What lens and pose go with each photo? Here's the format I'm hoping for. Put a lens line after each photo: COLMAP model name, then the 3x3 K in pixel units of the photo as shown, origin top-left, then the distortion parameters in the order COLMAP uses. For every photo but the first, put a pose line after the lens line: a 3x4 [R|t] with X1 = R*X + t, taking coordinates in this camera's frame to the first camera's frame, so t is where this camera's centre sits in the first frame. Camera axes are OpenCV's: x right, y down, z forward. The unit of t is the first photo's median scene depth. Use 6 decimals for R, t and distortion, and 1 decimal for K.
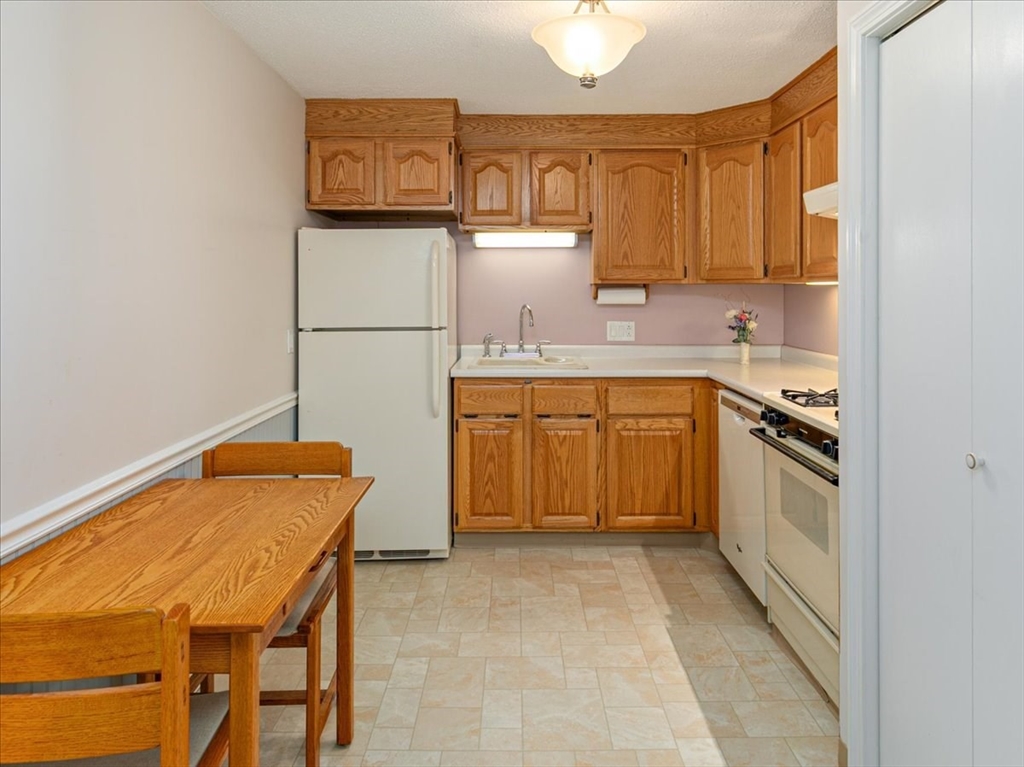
lens RADIAL K [[681.9, 0, 515.1], [0, 681.9, 287.2], [0, 0, 1]] dist [0.006575, -0.000543]
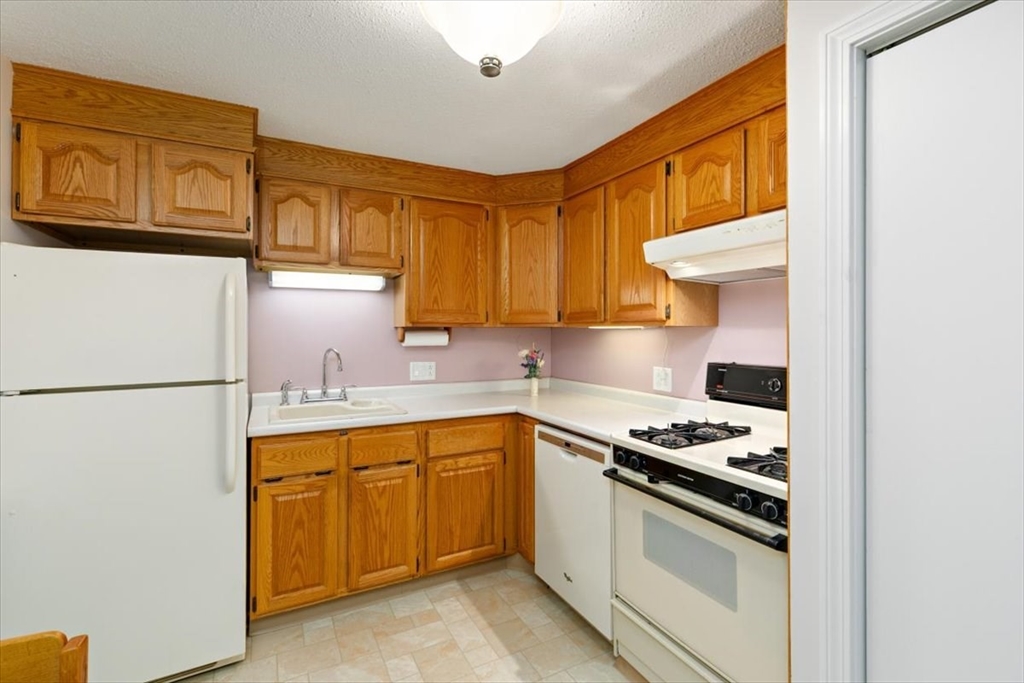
lens RADIAL K [[468.9, 0, 512.0], [0, 468.9, 324.8], [0, 0, 1]] dist [0.001588, -0.000367]
pose [[0.884923, 0.006030, 0.465698, -0.075737], [-0.002095, 0.999958, -0.008966, -0.002177], [-0.465732, 0.006958, 0.884898, 0.334503]]
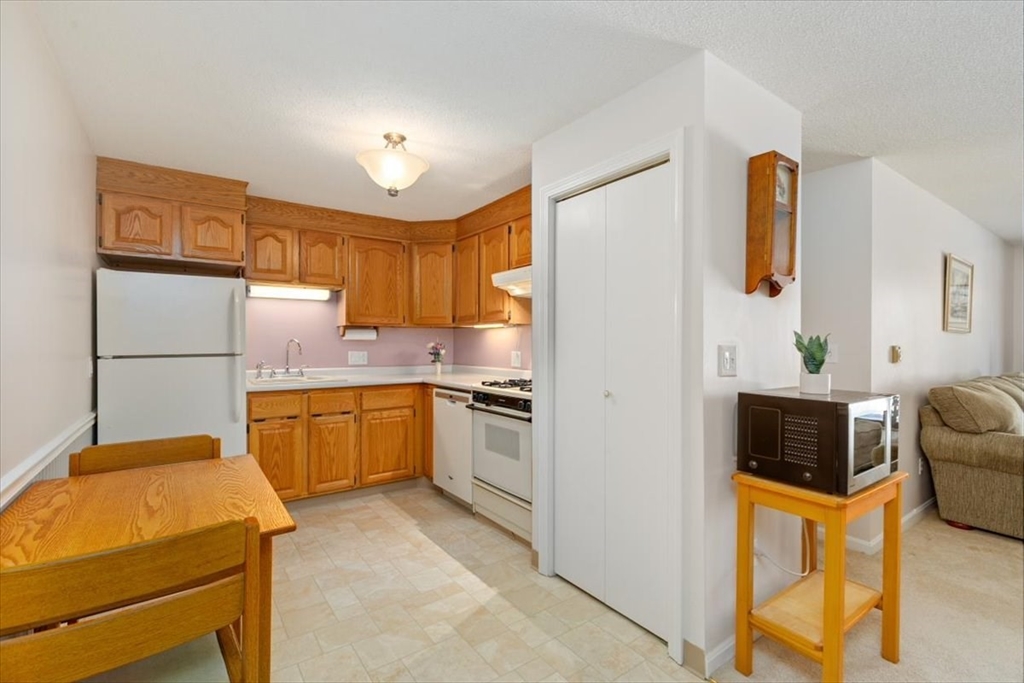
lens RADIAL K [[458.7, 0, 512.0], [0, 458.7, 341.5], [0, 0, 1]] dist [-0.001440, -0.000524]
pose [[0.811320, 0.002214, 0.584599, -0.190647], [-0.003232, 0.999995, 0.000697, 0.031123], [-0.584594, -0.002455, 0.811322, -0.025475]]
